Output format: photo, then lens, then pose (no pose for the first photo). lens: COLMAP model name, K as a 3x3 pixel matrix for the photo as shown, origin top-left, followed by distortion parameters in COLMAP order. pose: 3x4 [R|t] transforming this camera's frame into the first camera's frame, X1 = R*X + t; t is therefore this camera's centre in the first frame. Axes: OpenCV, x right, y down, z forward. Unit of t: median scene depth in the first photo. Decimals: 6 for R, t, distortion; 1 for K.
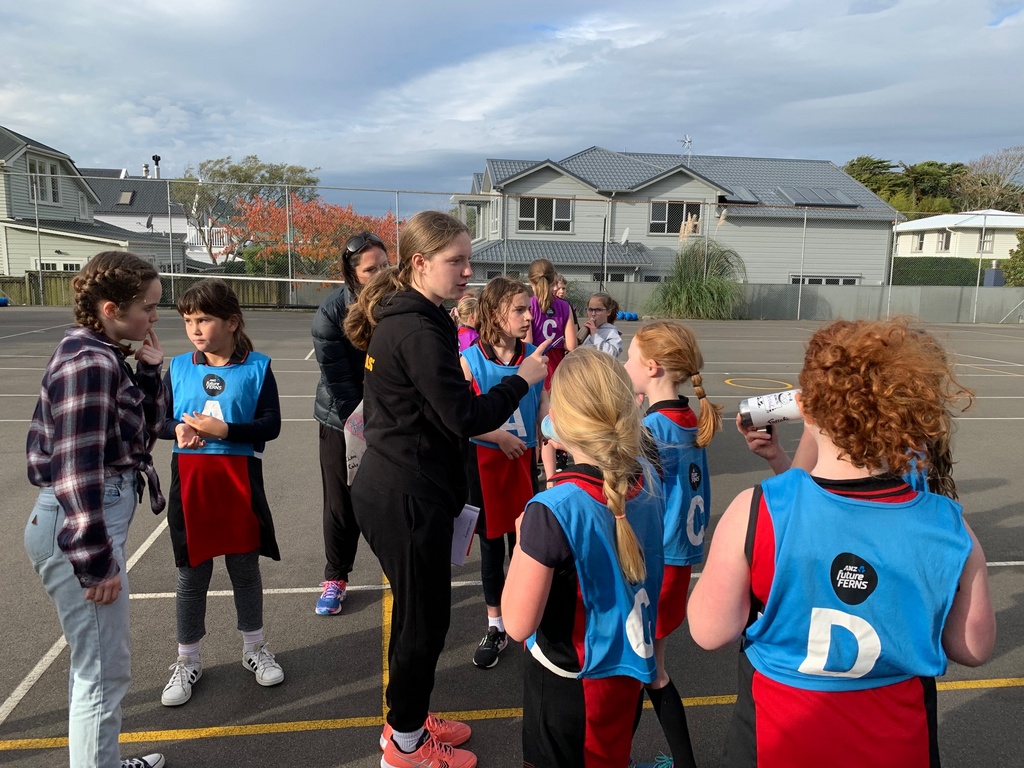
lens RADIAL K [[772.1, 0, 512.0], [0, 772.1, 384.0], [0, 0, 1]] dist [0.008117, -0.008979]
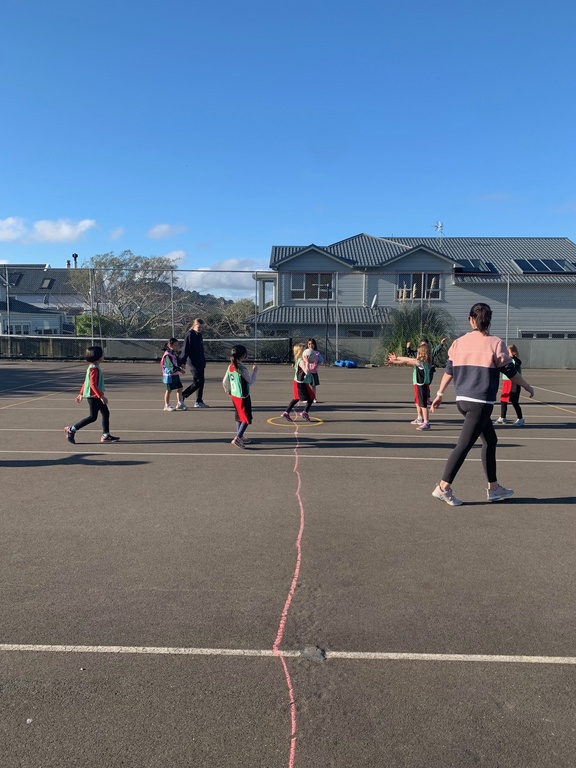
lens RADIAL K [[574.4, 0, 288.0], [0, 574.4, 384.0], [0, 0, 1]] dist [0.005781, 0.001436]
pose [[0.984235, 0.002859, -0.176840, 0.162636], [-0.012860, 0.998379, -0.055436, -0.004315], [0.176395, 0.056836, 0.982677, 0.062982]]
